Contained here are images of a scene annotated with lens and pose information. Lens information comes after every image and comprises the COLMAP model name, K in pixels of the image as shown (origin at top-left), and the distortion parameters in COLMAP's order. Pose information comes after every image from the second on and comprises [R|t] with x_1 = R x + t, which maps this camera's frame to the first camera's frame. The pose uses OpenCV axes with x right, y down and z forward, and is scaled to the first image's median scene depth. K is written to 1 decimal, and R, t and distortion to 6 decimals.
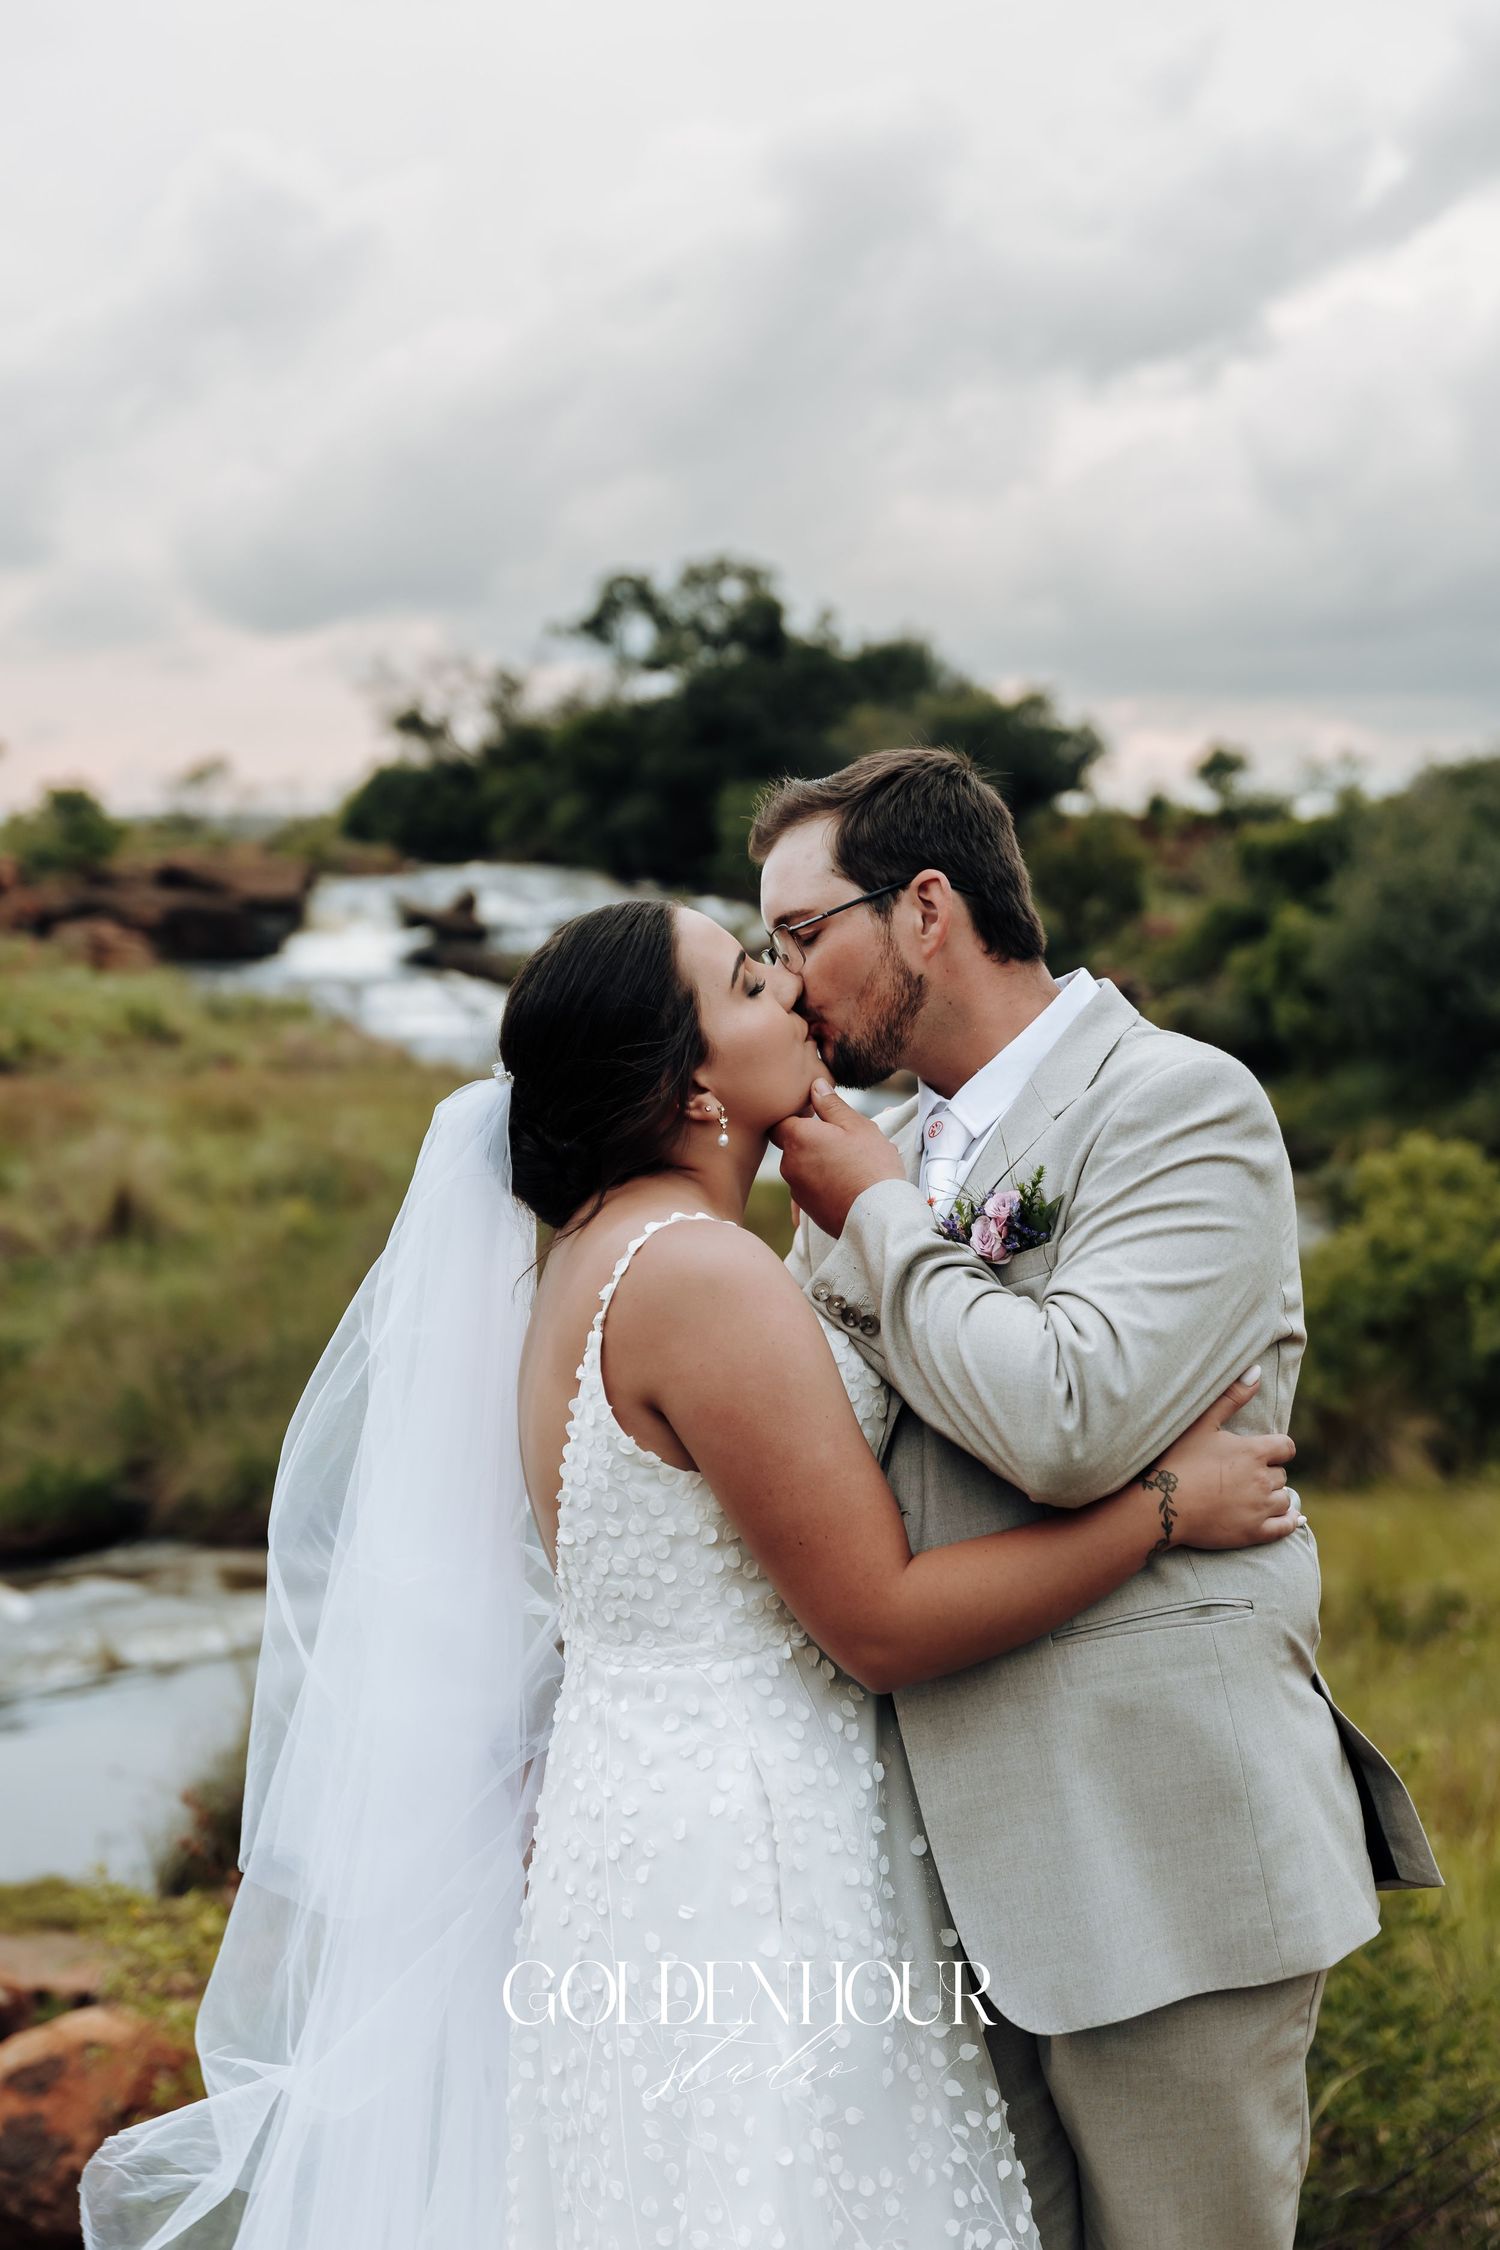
lens RADIAL K [[3348.7, 0, 750.5], [0, 3348.7, 1070.1], [0, 0, 1]] dist [0.003791, 0.018393]
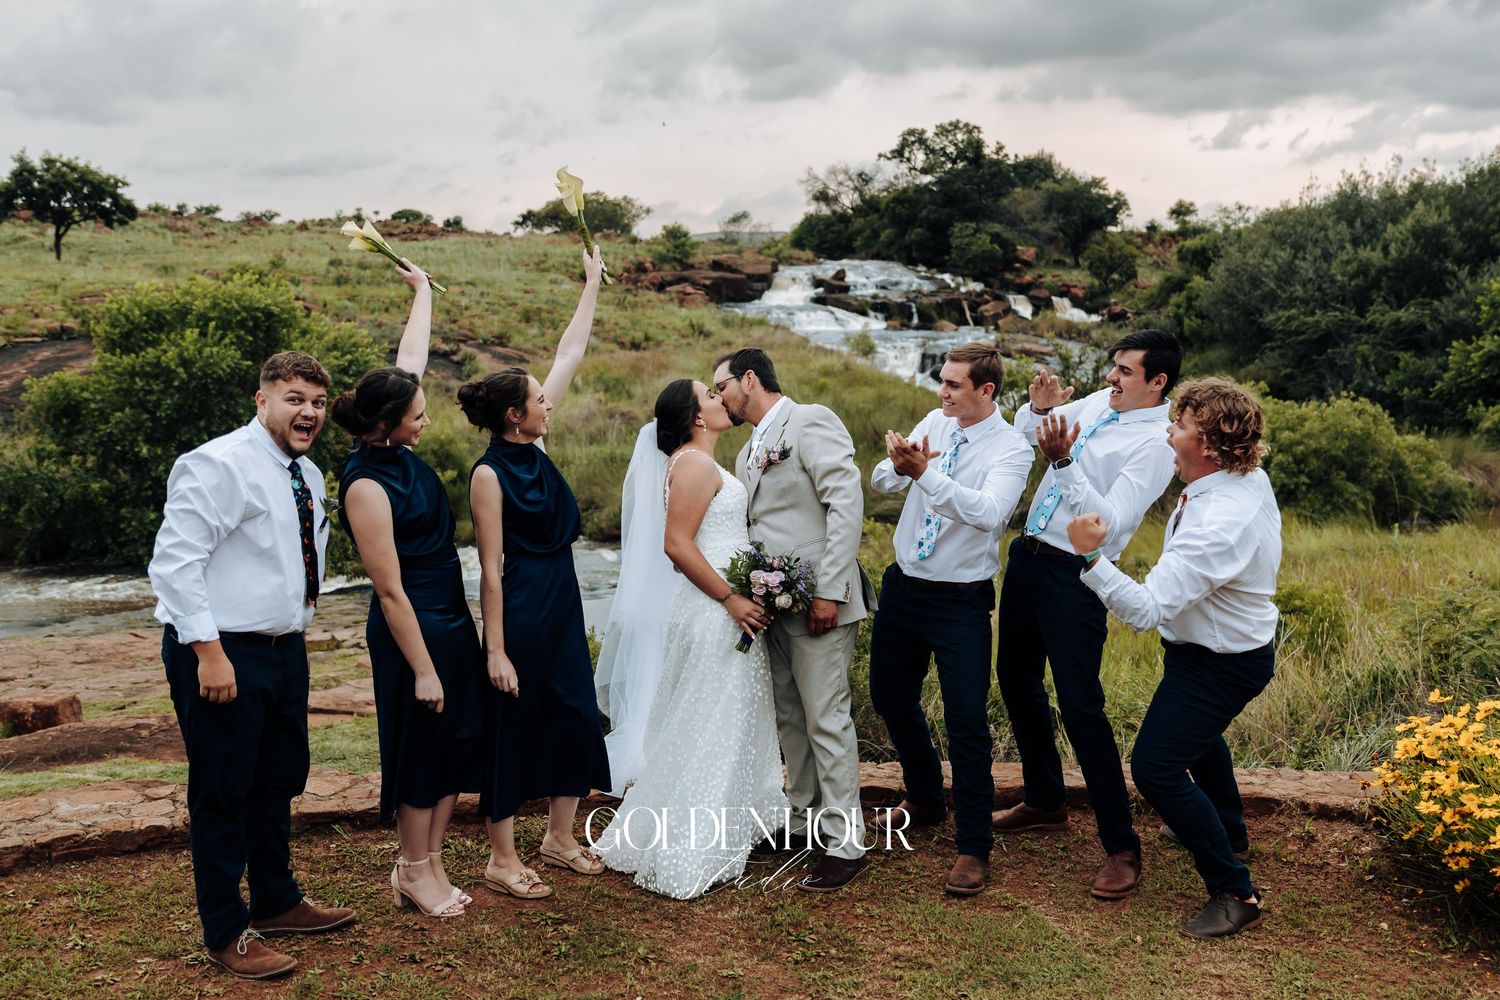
lens RADIAL K [[1453.8, 0, 768.5], [0, 1453.8, 495.9], [0, 0, 1]] dist [0.001910, -0.011522]
pose [[0.988883, 0.017786, -0.147629, 0.021840], [-0.002504, 0.994671, 0.103067, -0.001310], [0.148675, -0.101551, 0.983658, -0.029037]]
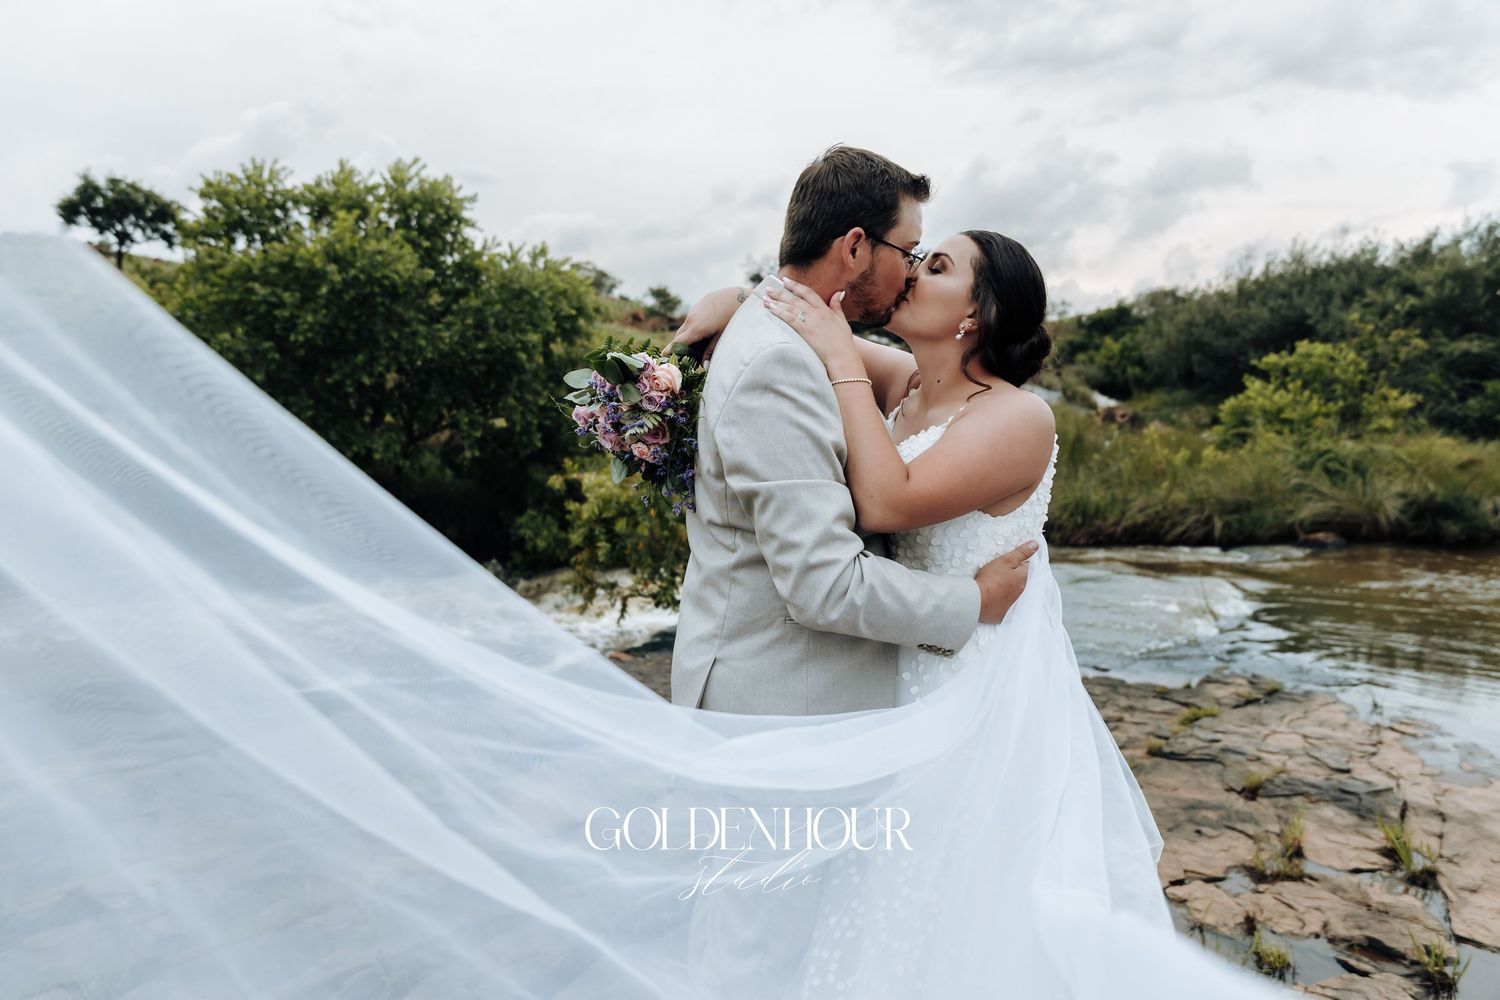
lens RADIAL K [[999.3, 0, 750.0], [0, 999.3, 500.0], [0, 0, 1]] dist [-0.000261, -0.006141]
pose [[0.998715, 0.037634, -0.033947, -0.105068], [-0.034624, 0.995756, 0.085271, 0.025580], [0.037012, -0.083986, 0.995779, 0.152439]]
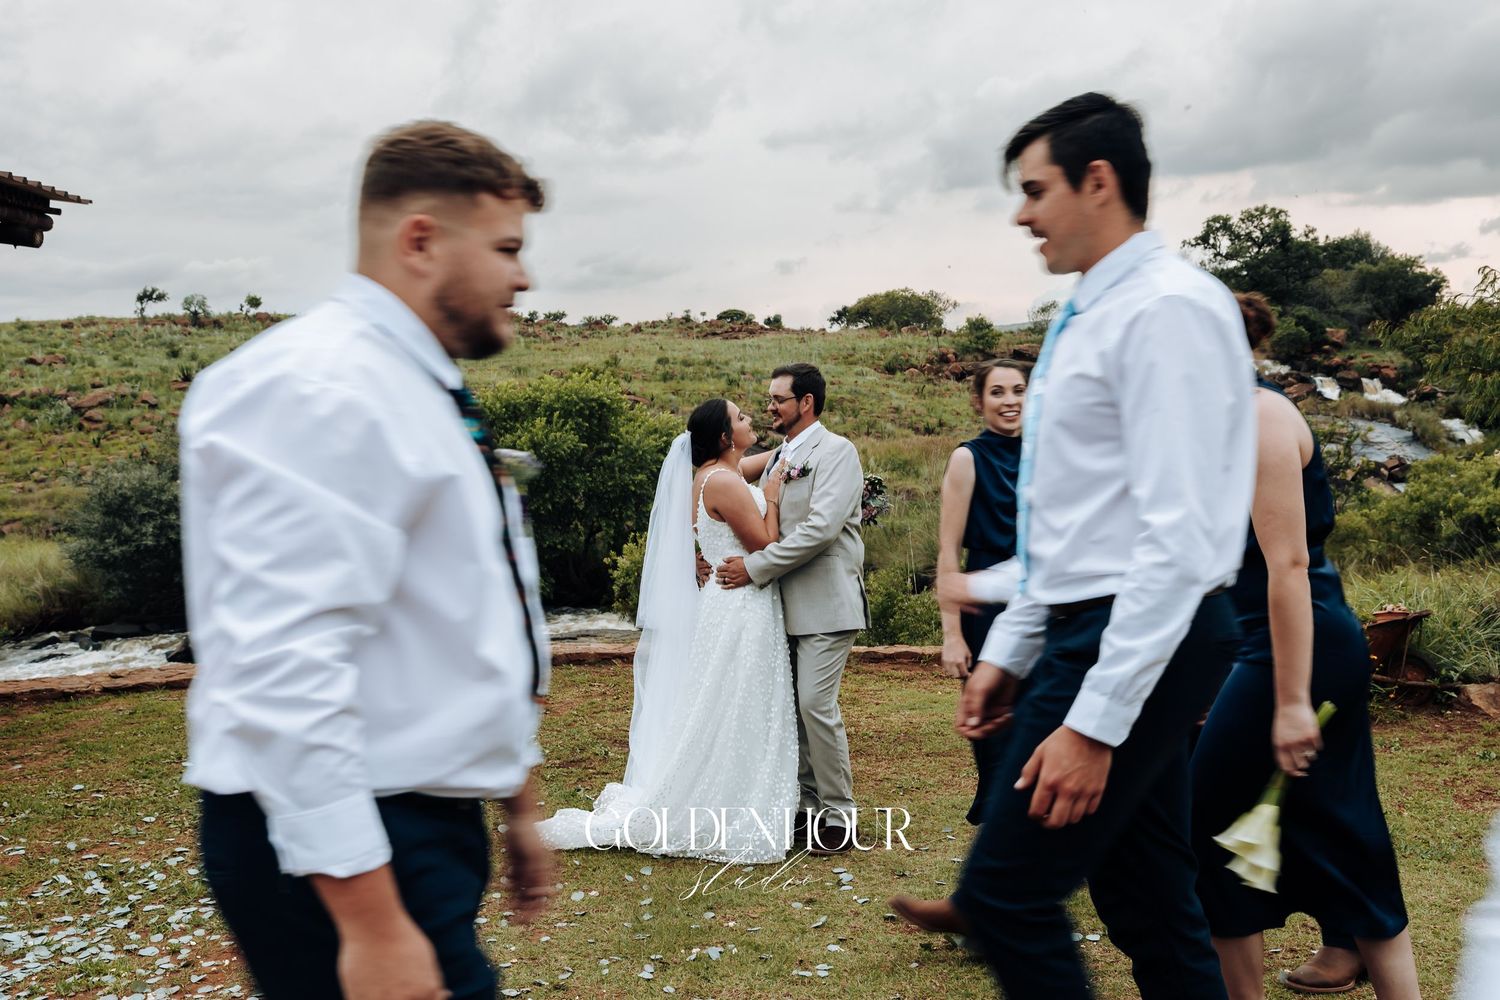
lens RADIAL K [[1453.8, 0, 768.5], [0, 1453.8, 495.9], [0, 0, 1]] dist [0.001910, -0.011522]
pose [[0.932856, 0.005079, -0.360214, 0.049115], [0.010138, 0.999134, 0.040342, 0.001573], [0.360107, -0.041285, 0.931997, -0.077184]]
